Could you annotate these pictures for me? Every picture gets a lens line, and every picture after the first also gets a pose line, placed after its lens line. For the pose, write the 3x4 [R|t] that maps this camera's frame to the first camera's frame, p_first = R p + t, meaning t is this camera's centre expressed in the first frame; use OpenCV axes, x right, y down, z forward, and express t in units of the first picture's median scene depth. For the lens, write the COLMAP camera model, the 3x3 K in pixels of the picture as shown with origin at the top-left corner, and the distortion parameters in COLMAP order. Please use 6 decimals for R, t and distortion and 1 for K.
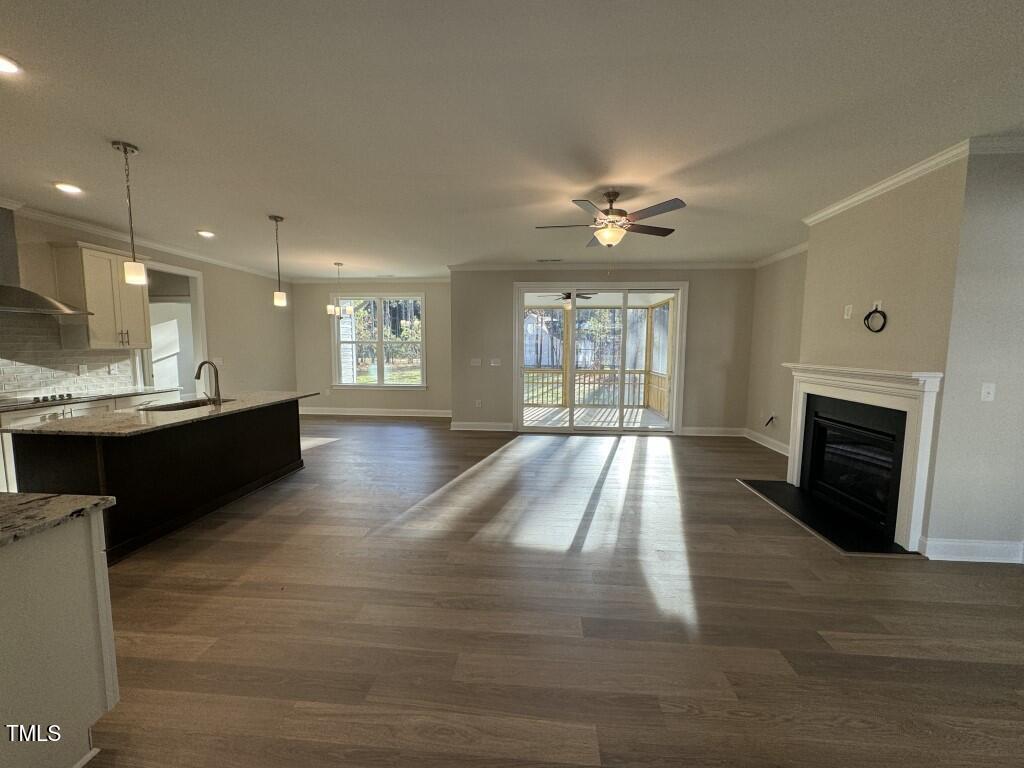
lens RADIAL K [[405.9, 0, 512.0], [0, 405.9, 384.0], [0, 0, 1]] dist [-0.000701, -0.000375]
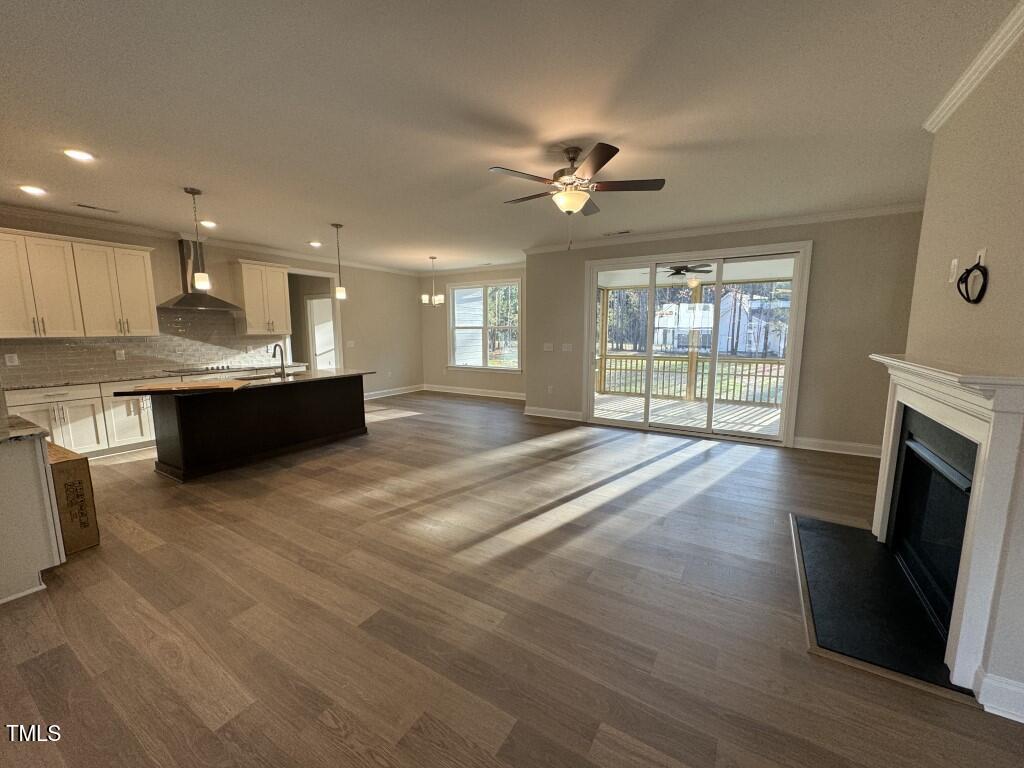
lens RADIAL K [[405.9, 0, 512.0], [0, 405.9, 384.0], [0, 0, 1]] dist [-0.000701, -0.000375]
pose [[0.892416, 0.052946, -0.448095, 0.448154], [-0.035496, 0.998252, 0.047258, -0.013619], [0.449814, -0.026268, 0.892736, 0.144662]]
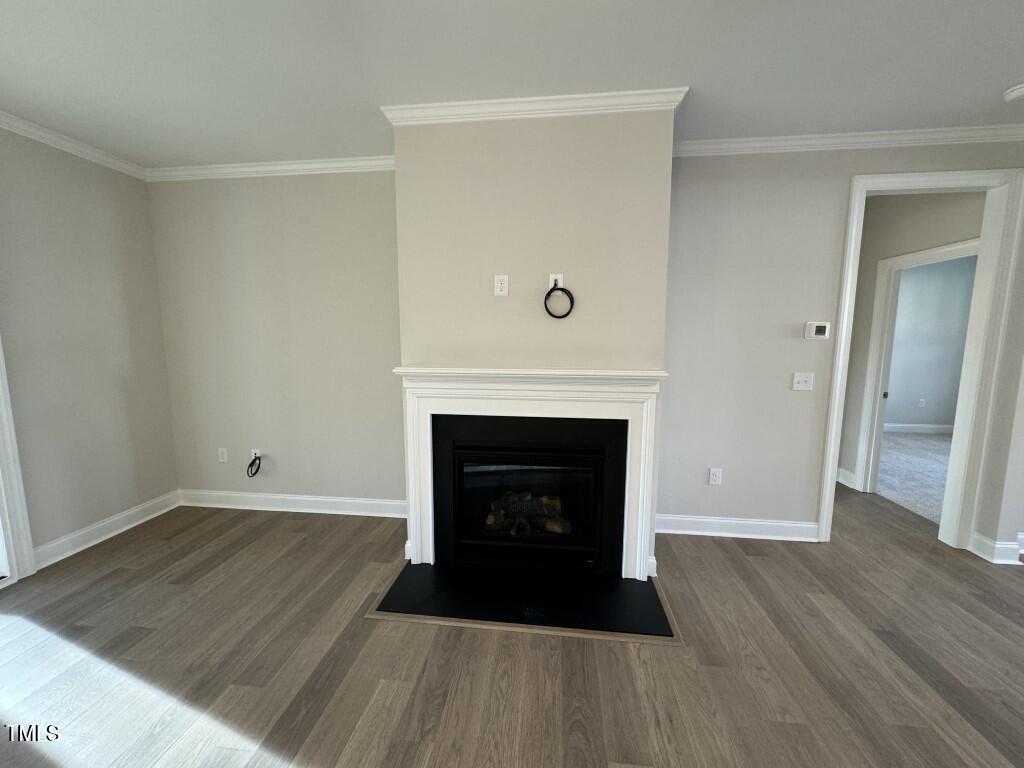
lens RADIAL K [[417.0, 0, 502.8], [0, 417.0, 384.0], [0, 0, 1]] dist [-0.000563, -0.000044]
pose [[0.049875, -0.137222, 0.989284, 0.112264], [0.096289, 0.986563, 0.131990, -0.093209], [-0.994103, 0.088674, 0.062417, 0.827454]]
